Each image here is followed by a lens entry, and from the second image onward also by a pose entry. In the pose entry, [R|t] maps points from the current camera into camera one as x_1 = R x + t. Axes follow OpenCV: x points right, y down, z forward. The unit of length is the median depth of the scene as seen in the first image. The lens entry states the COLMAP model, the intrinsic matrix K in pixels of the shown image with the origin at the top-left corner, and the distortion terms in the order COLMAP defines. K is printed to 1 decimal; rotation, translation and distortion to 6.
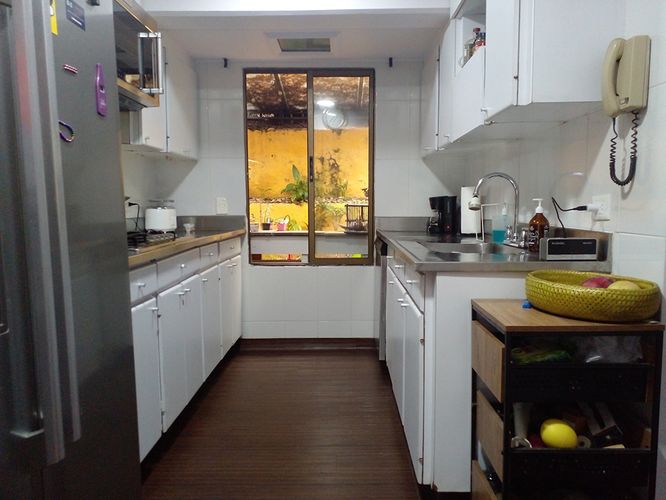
lens RADIAL K [[554.9, 0, 333.0], [0, 554.9, 250.0], [0, 0, 1]] dist [0.035012, -0.005659]
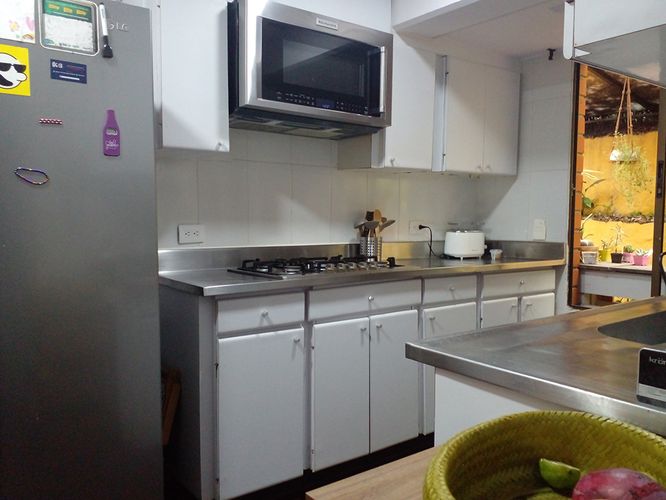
lens RADIAL K [[554.9, 0, 333.0], [0, 554.9, 250.0], [0, 0, 1]] dist [0.035012, -0.005659]
pose [[0.589402, 0.053569, -0.806062, 0.292102], [-0.072334, 0.997291, 0.013386, -0.040148], [0.804595, 0.050416, 0.591680, 0.280370]]
